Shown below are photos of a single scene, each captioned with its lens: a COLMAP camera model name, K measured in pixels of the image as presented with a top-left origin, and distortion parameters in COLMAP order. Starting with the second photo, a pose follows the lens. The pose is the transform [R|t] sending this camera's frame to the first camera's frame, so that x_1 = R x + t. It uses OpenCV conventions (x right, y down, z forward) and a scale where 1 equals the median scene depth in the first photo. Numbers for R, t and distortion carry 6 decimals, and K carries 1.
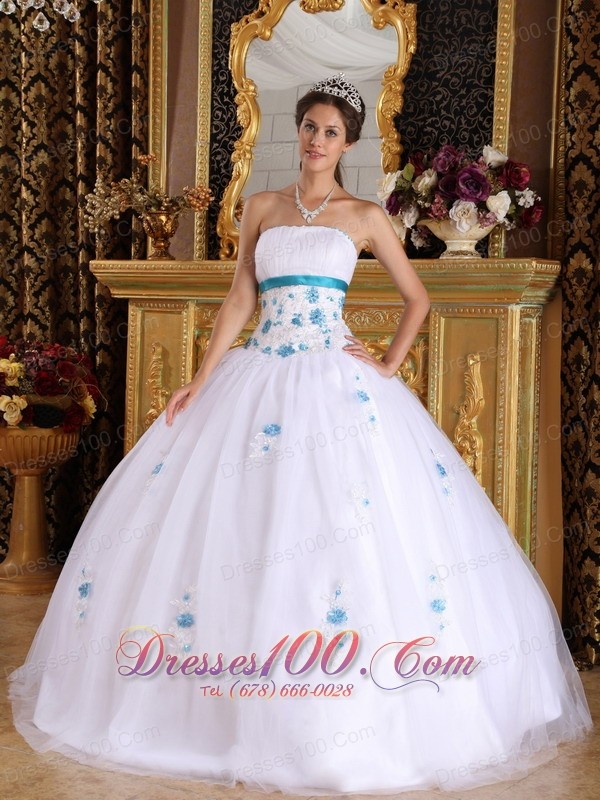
lens RADIAL K [[1447.0, 0, 297.0], [0, 1447.0, 396.9], [0, 0, 1]] dist [0.221105, 0.000000]
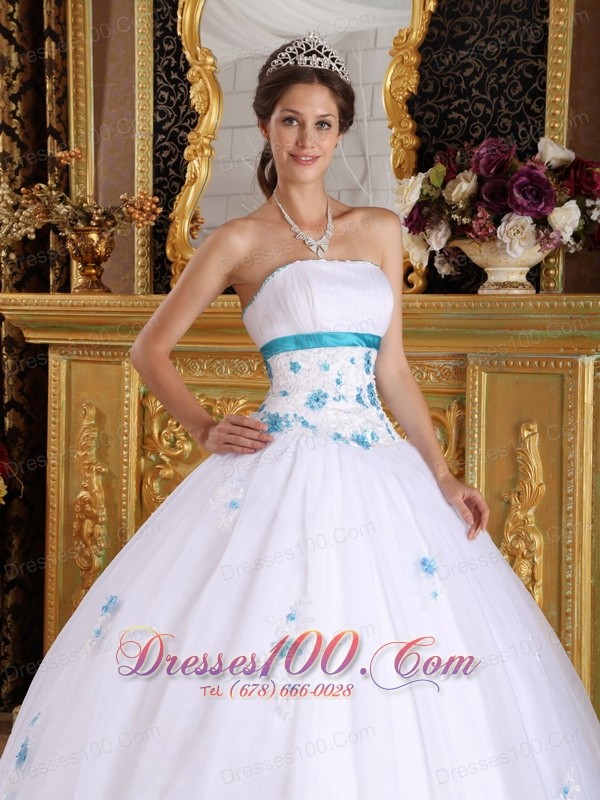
lens RADIAL K [[1529.9, 0, 300.8], [0, 1529.9, 421.6], [0, 0, 1]] dist [0.268452, 0.000000]
pose [[0.997896, -0.018089, 0.062265, -0.037461], [0.016973, 0.999687, 0.018398, -0.041109], [-0.062579, -0.017303, 0.997890, 0.204033]]
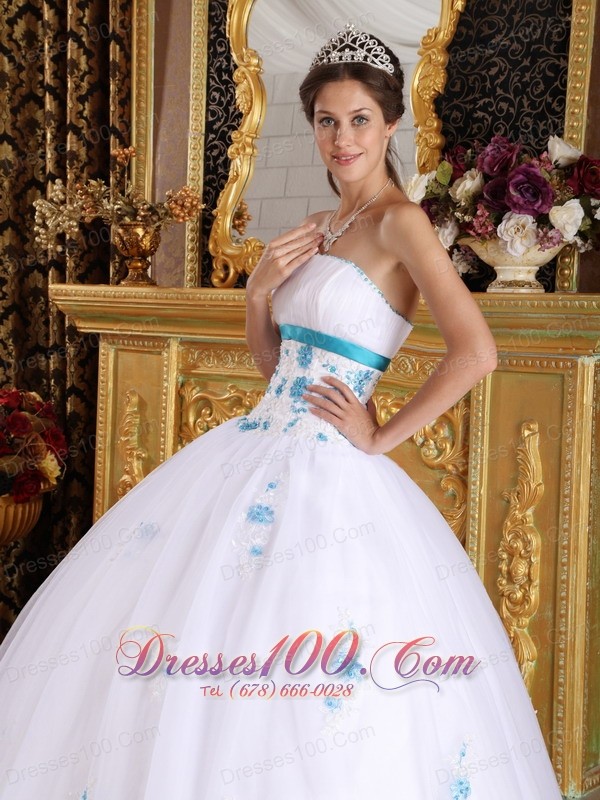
lens RADIAL K [[1454.0, 0, 304.1], [0, 1454.0, 421.7], [0, 0, 1]] dist [0.252517, 0.000000]
pose [[0.996955, 0.014227, -0.076676, 0.057286], [-0.012660, 0.999702, 0.020884, -0.038802], [0.076950, -0.019850, 0.996837, 0.226193]]
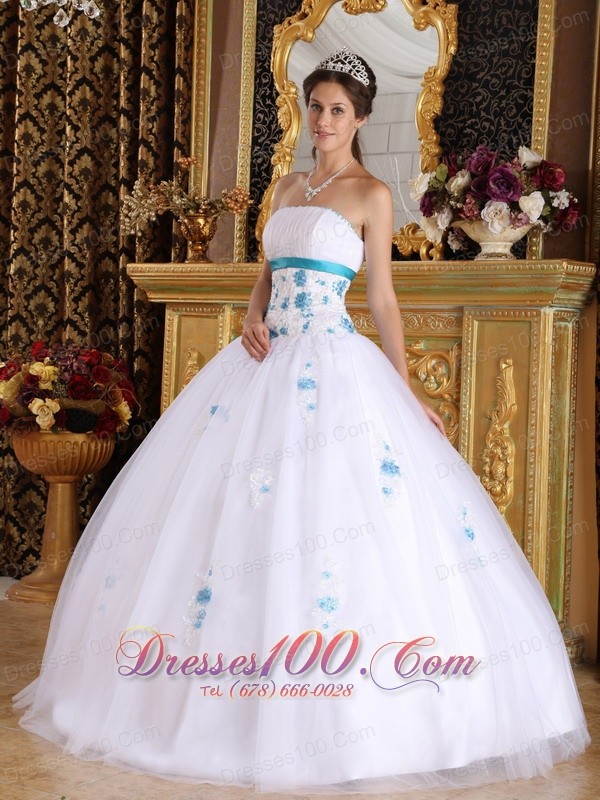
lens RADIAL K [[1616.5, 0, 303.3], [0, 1616.5, 385.6], [0, 0, 1]] dist [0.270319, 0.000000]
pose [[0.997789, 0.014236, -0.064913, 0.050119], [-0.016793, 0.999098, -0.039014, 0.030147], [0.064299, 0.040018, 0.997128, -0.086356]]
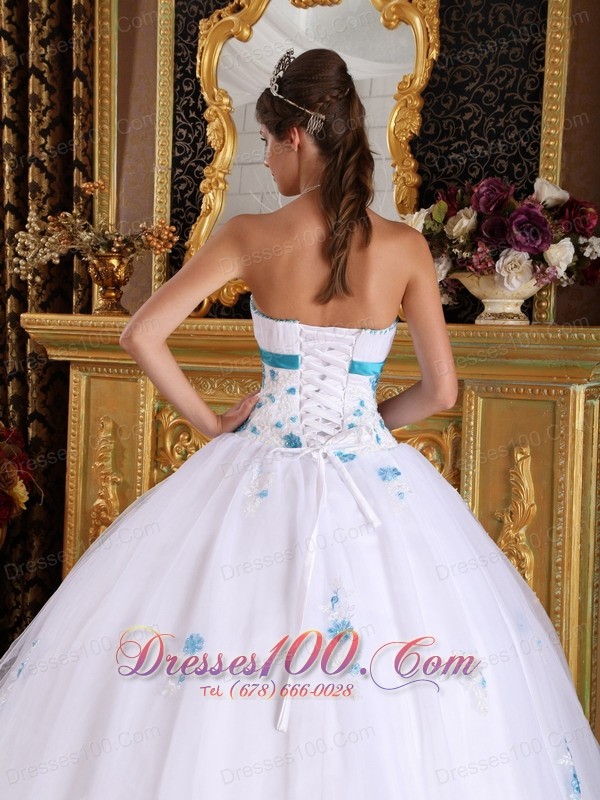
lens RADIAL K [[1324.9, 0, 300.5], [0, 1324.9, 405.8], [0, 0, 1]] dist [0.200622, 0.000000]
pose [[0.997669, 0.000599, 0.068236, -0.040245], [-0.001204, 0.999960, 0.008830, -0.050861], [-0.068228, -0.008892, 0.997630, 0.263538]]
